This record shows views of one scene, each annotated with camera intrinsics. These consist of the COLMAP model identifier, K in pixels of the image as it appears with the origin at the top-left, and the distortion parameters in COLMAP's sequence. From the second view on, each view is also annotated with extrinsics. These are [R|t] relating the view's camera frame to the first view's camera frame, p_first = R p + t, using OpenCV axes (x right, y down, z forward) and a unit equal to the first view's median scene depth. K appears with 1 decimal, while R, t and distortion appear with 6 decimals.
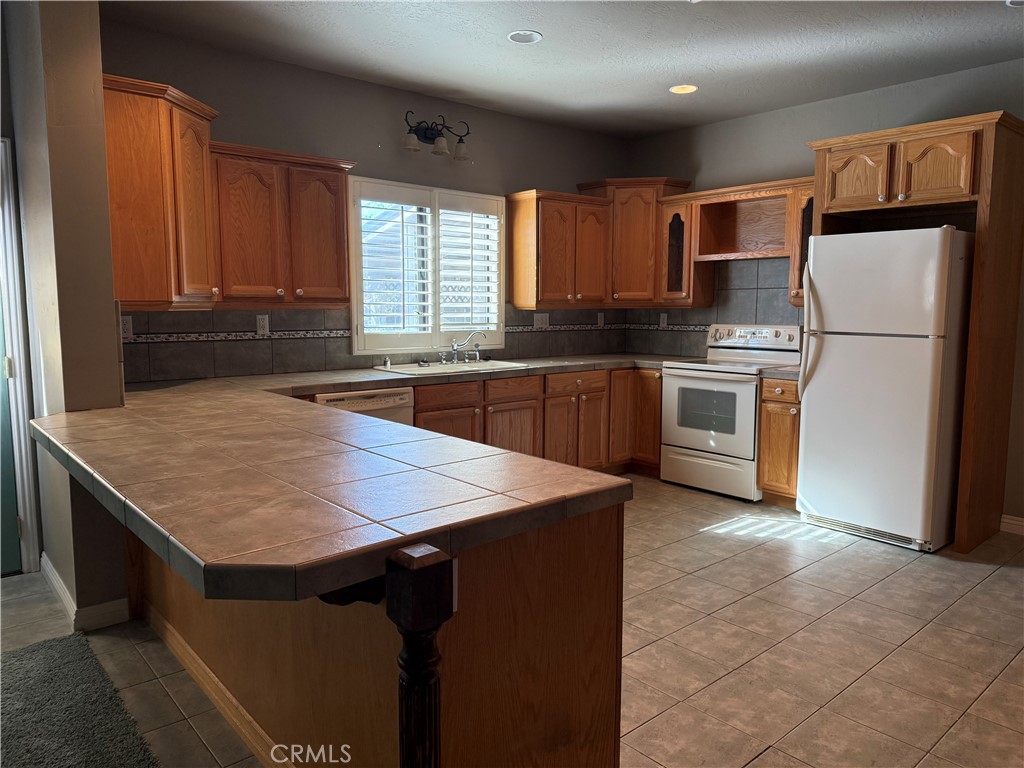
lens RADIAL K [[719.3, 0, 509.6], [0, 719.3, 384.2], [0, 0, 1]] dist [0.019925, -0.030989]
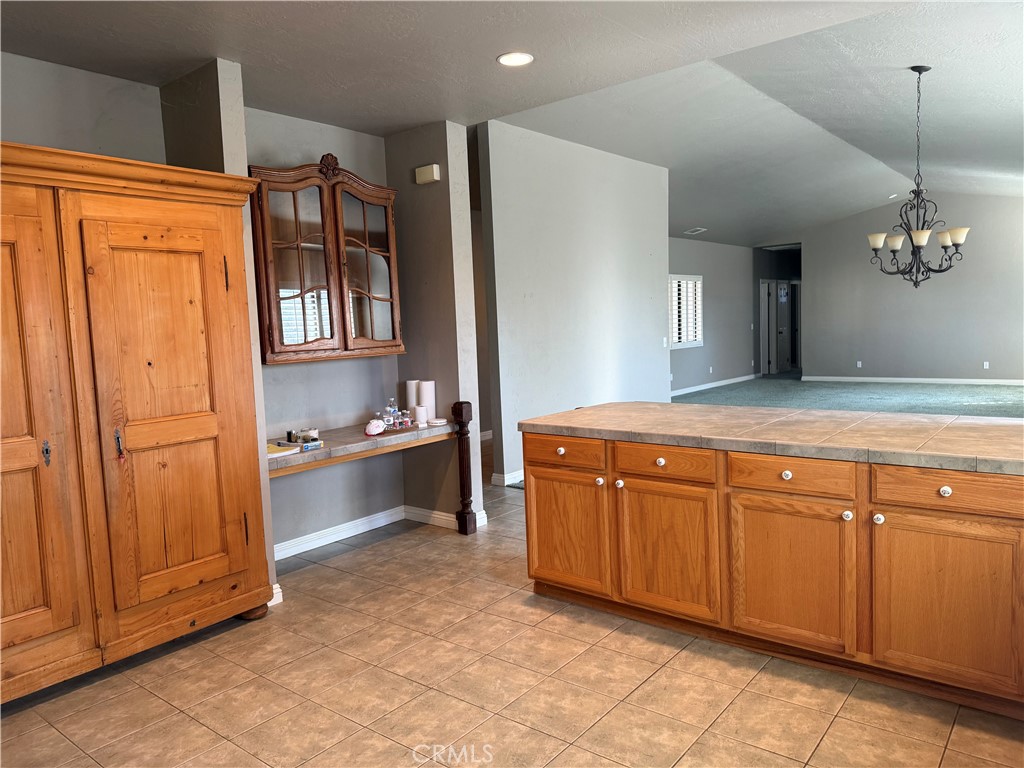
lens RADIAL K [[719.3, 0, 512.0], [0, 719.3, 382.9], [0, 0, 1]] dist [0.019925, -0.030989]
pose [[-0.983734, 0.047559, -0.173224, 0.231676], [0.012846, 0.980473, 0.196234, -0.159801], [0.179174, 0.190817, -0.965135, 1.266083]]
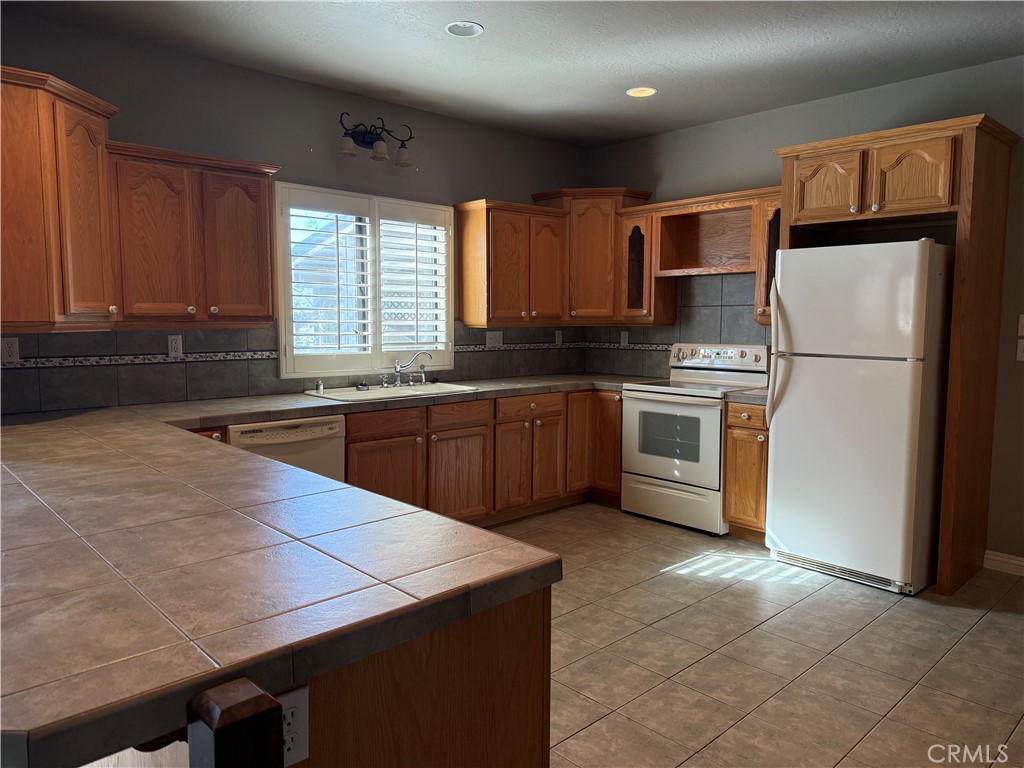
lens RADIAL K [[719.3, 0, 502.4], [0, 719.3, 385.6], [0, 0, 1]] dist [0.019925, -0.030989]
pose [[0.999513, -0.002549, 0.031116, 0.036166], [0.003076, 0.999852, -0.016903, -0.017317], [-0.031068, 0.016991, 0.999373, 0.092749]]
